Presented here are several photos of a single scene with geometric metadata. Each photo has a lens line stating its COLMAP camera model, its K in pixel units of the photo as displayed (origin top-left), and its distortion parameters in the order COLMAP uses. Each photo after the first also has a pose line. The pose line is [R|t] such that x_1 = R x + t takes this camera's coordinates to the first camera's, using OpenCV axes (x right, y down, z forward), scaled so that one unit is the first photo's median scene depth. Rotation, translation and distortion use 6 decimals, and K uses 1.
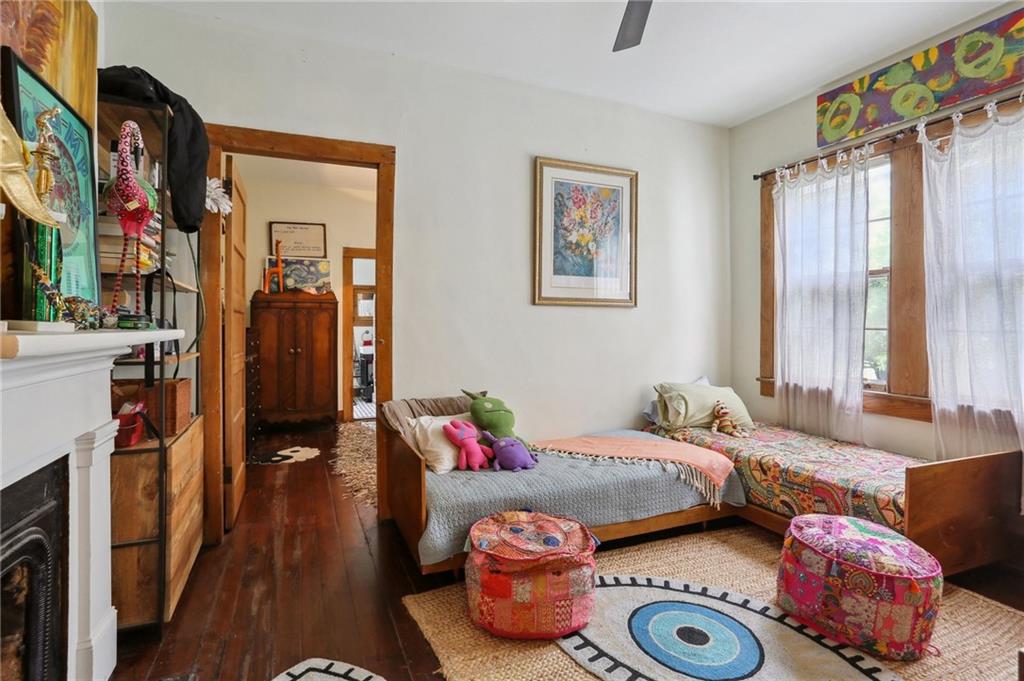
lens RADIAL K [[503.5, 0, 512.0], [0, 503.5, 340.5], [0, 0, 1]] dist [-0.054022, 0.037351]
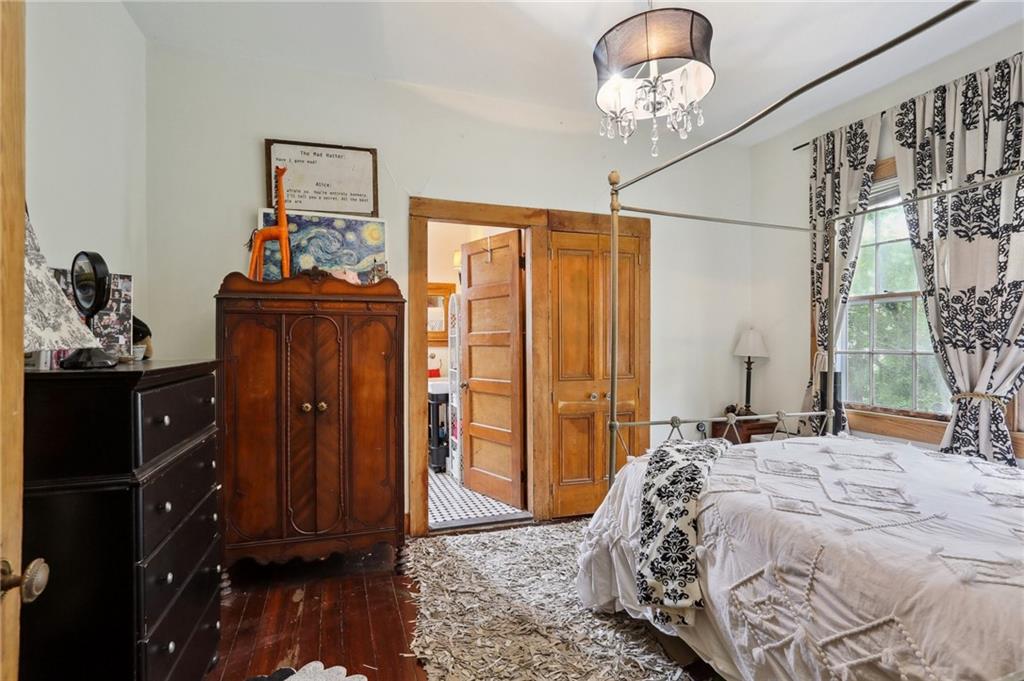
lens RADIAL K [[503.5, 0, 512.0], [0, 503.5, 340.5], [0, 0, 1]] dist [-0.054022, 0.037351]
pose [[0.998294, -0.008319, -0.057788, -0.217839], [0.006728, 0.999594, -0.027685, -0.025049], [0.057995, 0.027249, 0.997945, 0.529836]]
